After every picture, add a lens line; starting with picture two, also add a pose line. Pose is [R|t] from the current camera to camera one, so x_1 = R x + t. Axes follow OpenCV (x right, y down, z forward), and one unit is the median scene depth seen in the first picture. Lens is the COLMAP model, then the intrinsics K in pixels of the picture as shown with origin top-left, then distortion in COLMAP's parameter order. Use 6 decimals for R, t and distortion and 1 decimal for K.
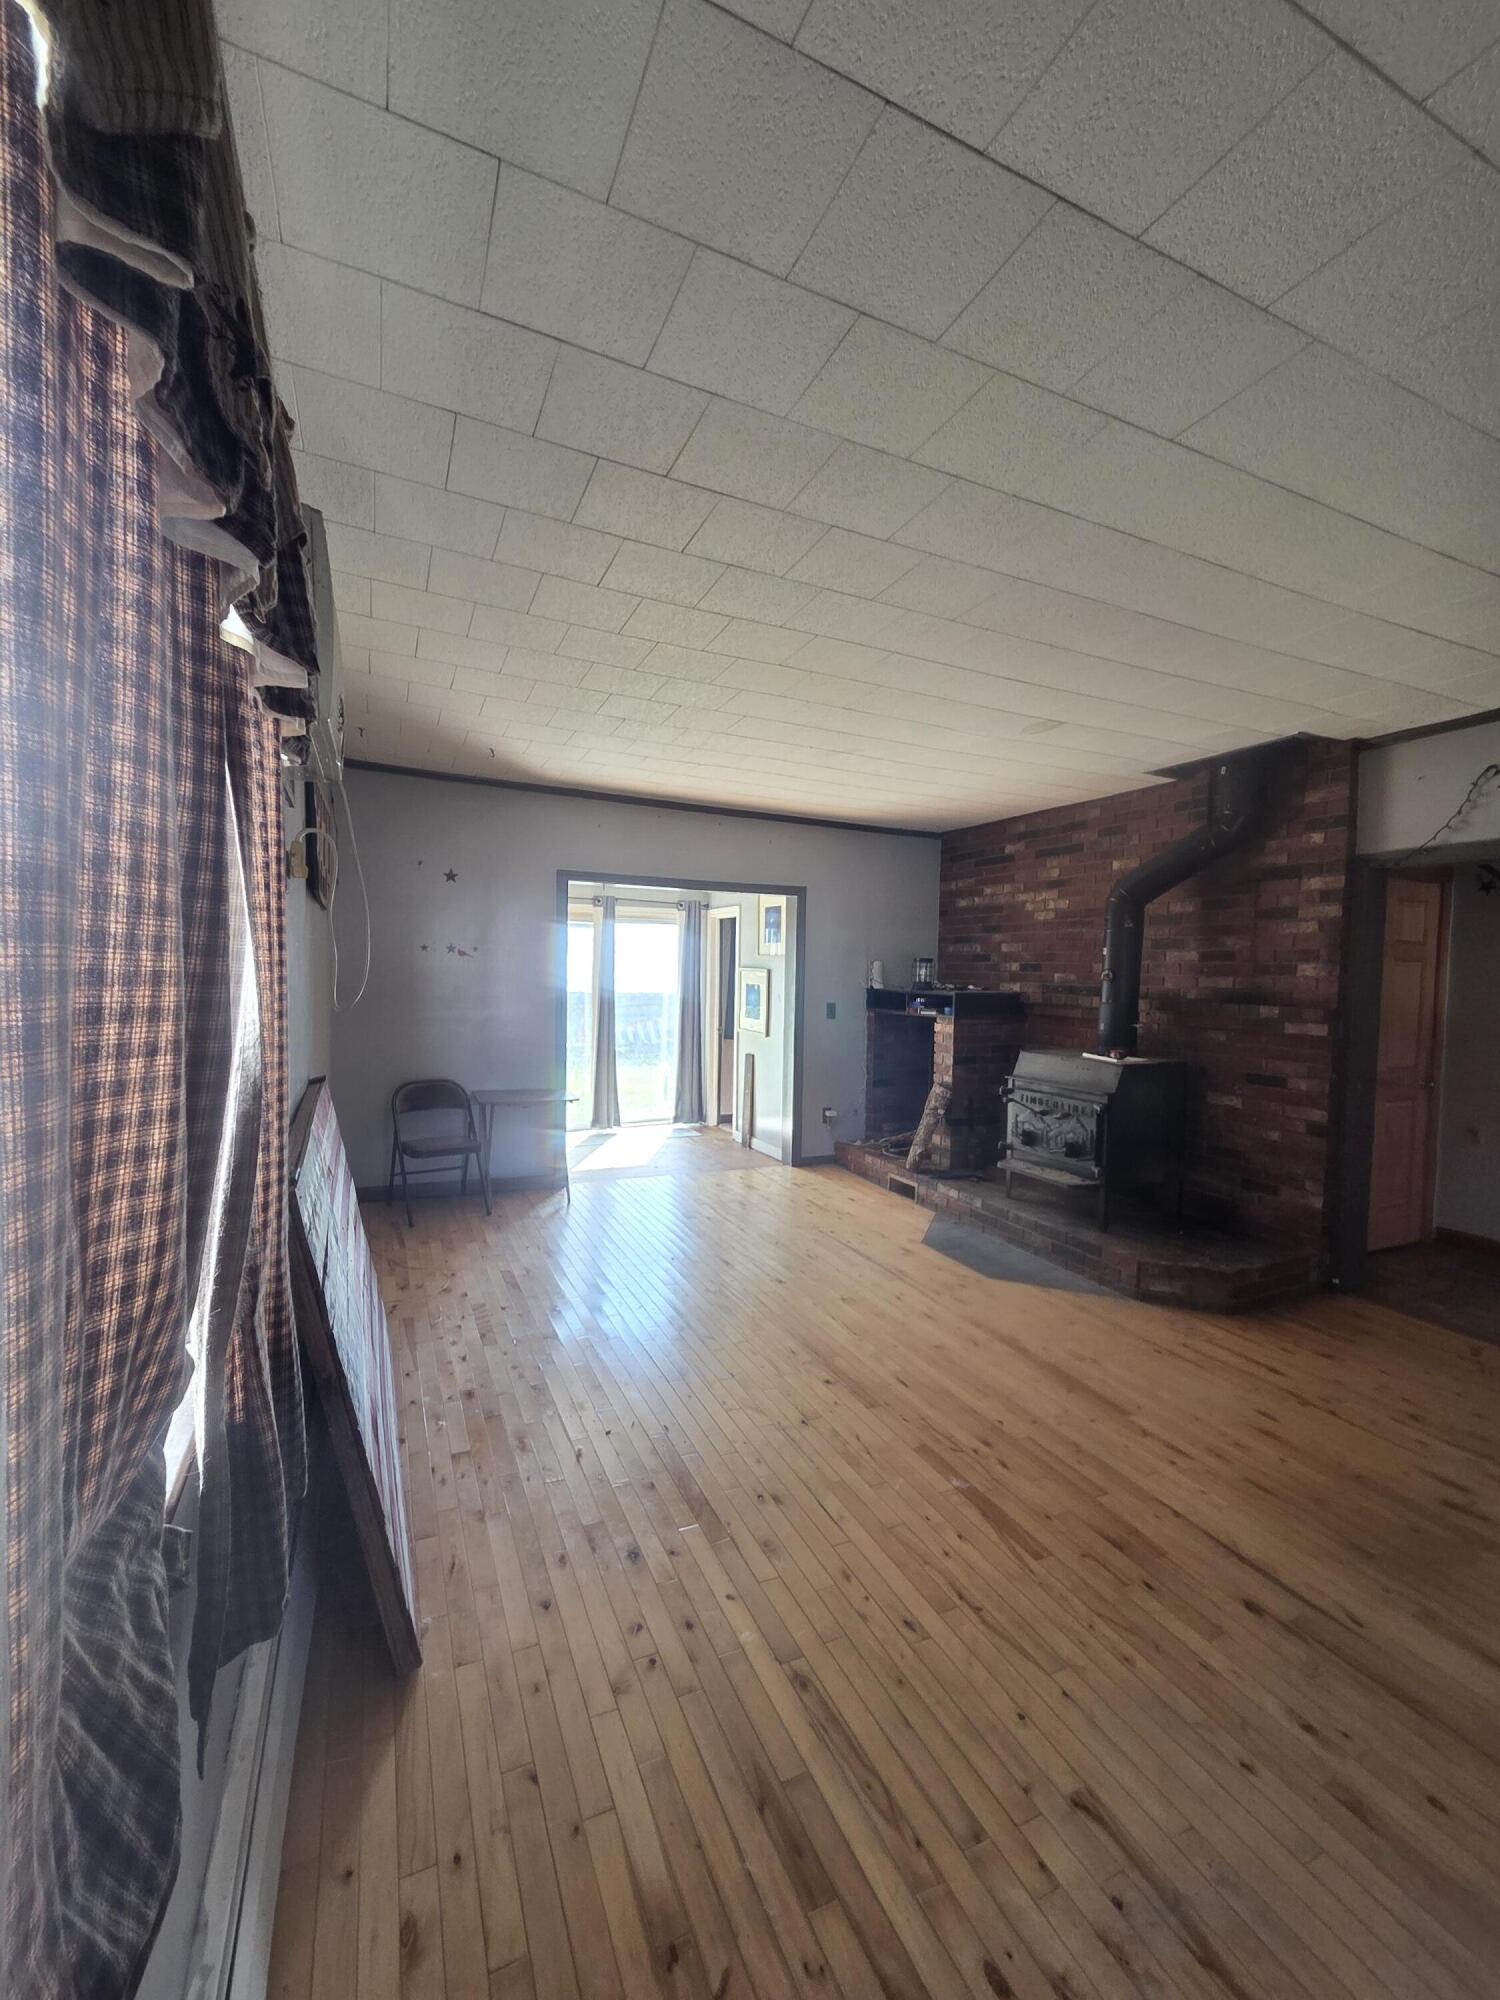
lens RADIAL K [[822.4, 0, 755.0], [0, 822.4, 1009.0], [0, 0, 1]] dist [0.001623, -0.000311]
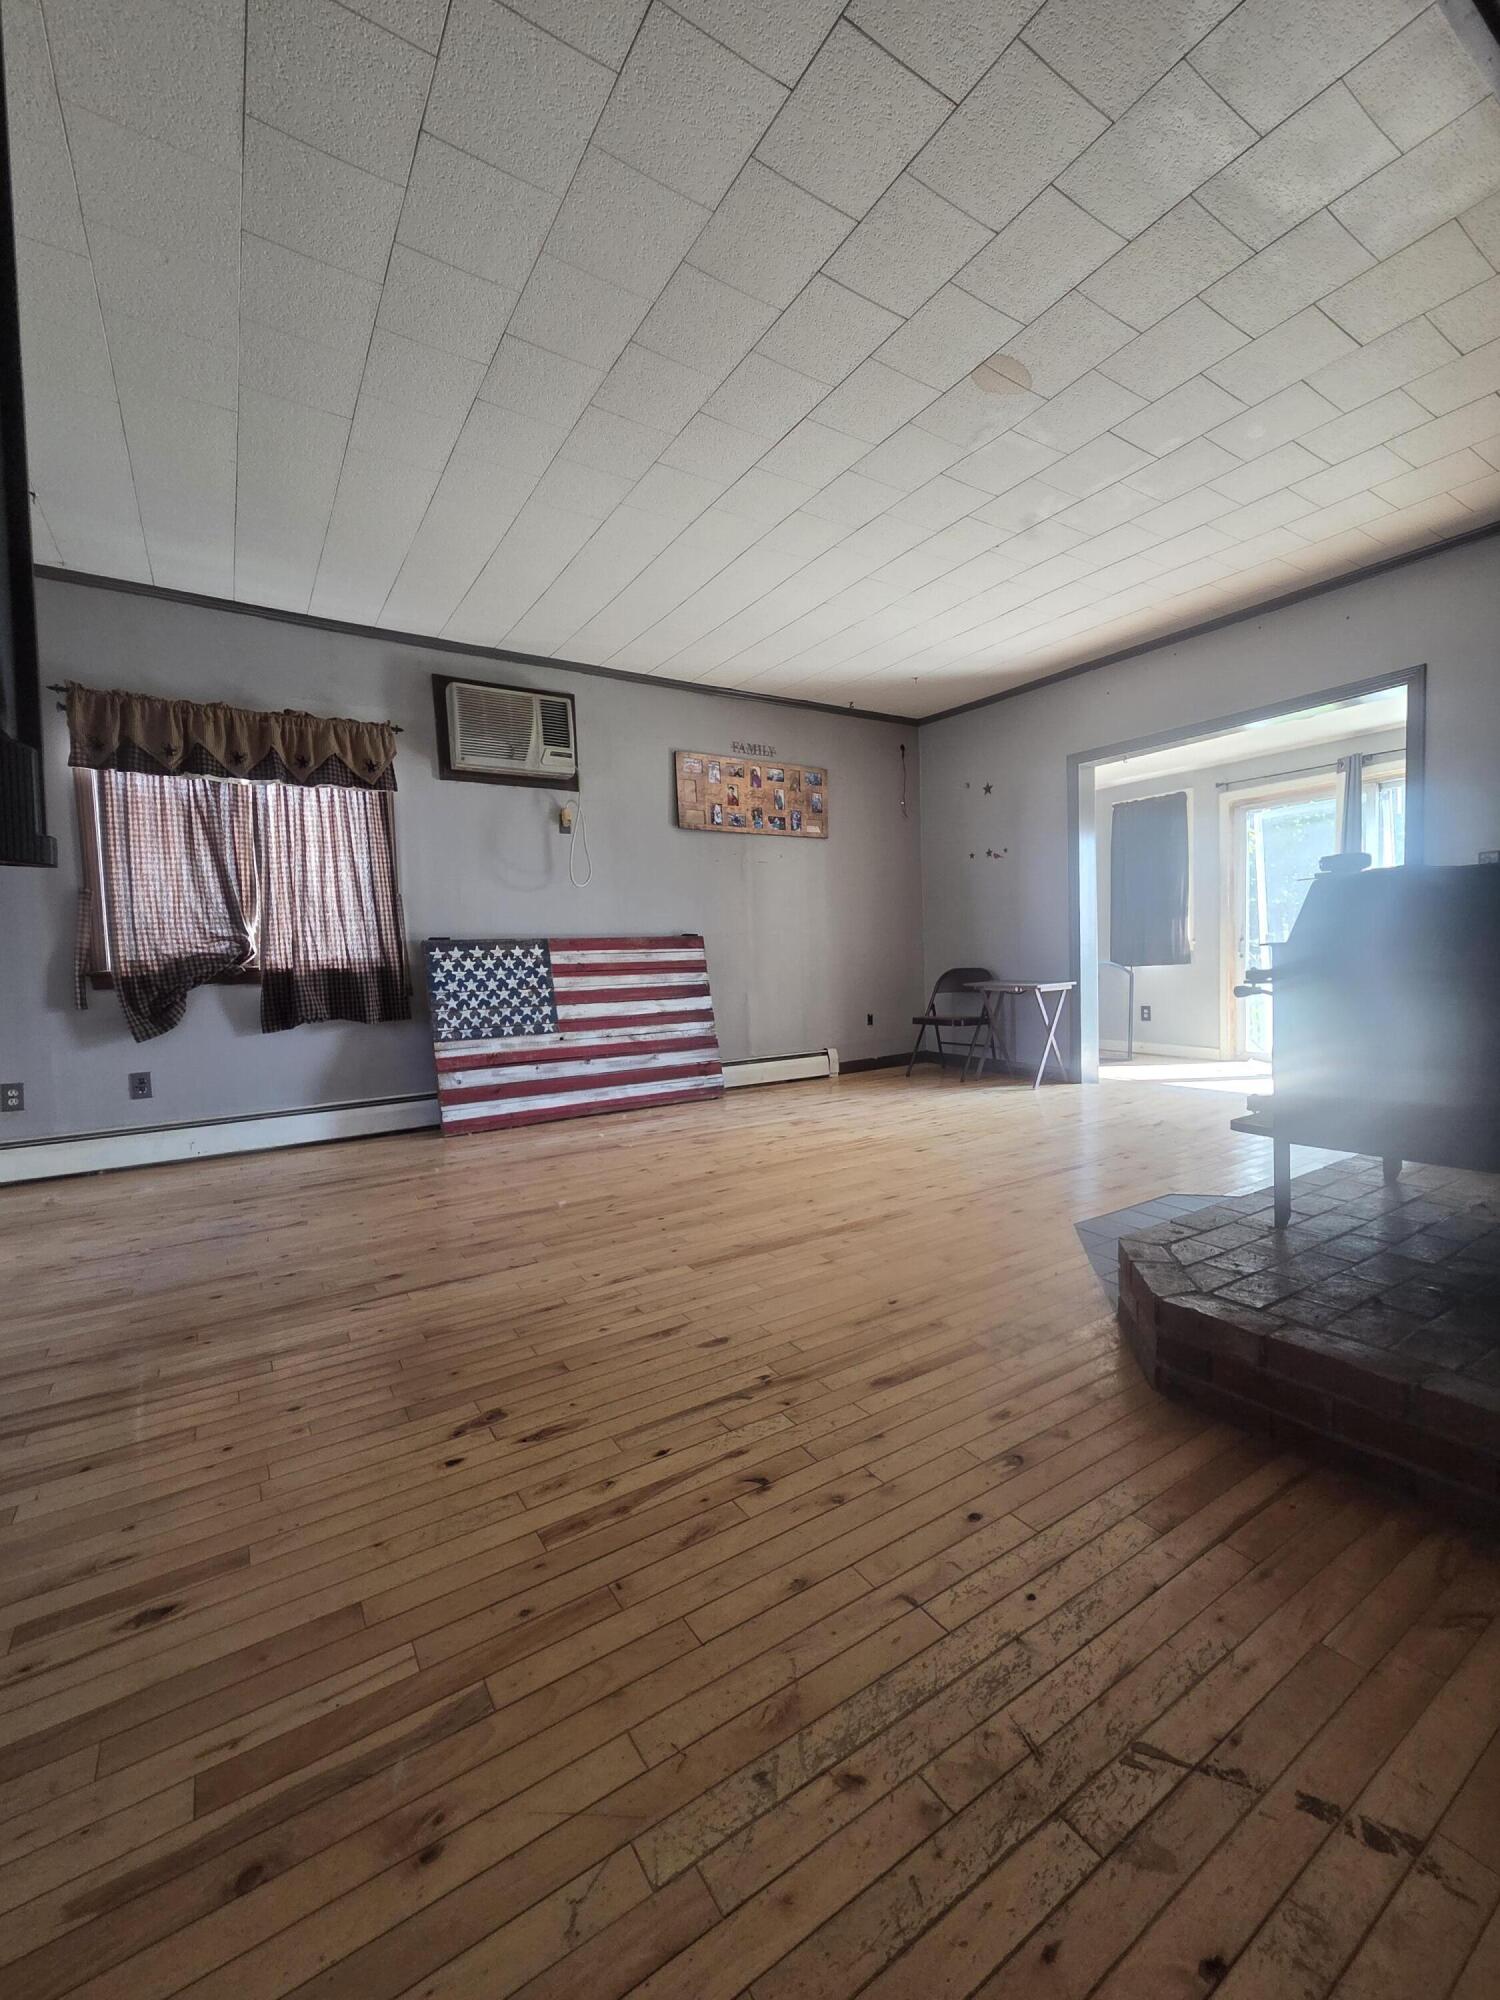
lens RADIAL K [[822.4, 0, 753.4], [0, 822.4, 1000.4], [0, 0, 1]] dist [0.001623, -0.000311]
pose [[0.144235, 0.029062, -0.989117, 1.435979], [-0.007033, 0.999574, 0.028344, 0.201314], [0.989519, 0.002868, 0.144377, 1.022724]]
